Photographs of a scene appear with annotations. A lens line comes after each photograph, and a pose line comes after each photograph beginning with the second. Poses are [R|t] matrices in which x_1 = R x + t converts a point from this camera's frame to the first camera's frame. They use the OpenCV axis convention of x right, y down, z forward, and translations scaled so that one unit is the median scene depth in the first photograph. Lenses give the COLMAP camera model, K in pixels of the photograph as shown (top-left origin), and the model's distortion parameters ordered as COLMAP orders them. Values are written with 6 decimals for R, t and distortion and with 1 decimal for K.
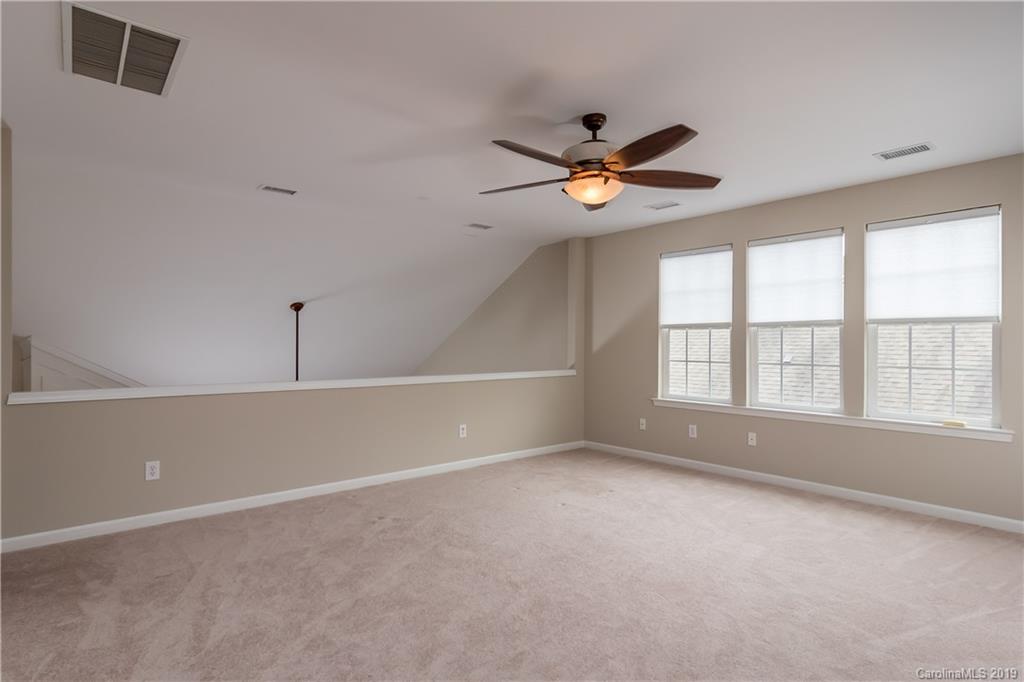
lens RADIAL K [[552.7, 0, 504.9], [0, 552.7, 346.9], [0, 0, 1]] dist [-0.000386, 0.001847]
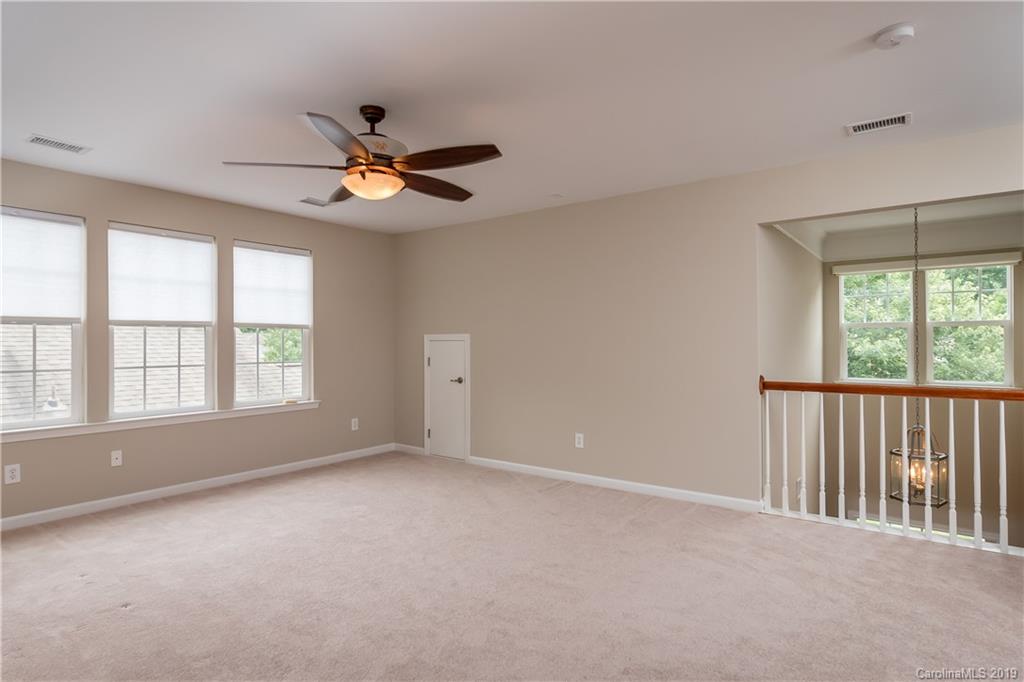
lens RADIAL K [[552.7, 0, 504.6], [0, 552.7, 337.9], [0, 0, 1]] dist [-0.000386, 0.001847]
pose [[-0.243011, 0.008172, 0.969989, -0.526959], [0.008375, 0.999945, -0.006326, -0.005515], [-0.969987, 0.006587, -0.243066, 0.652463]]
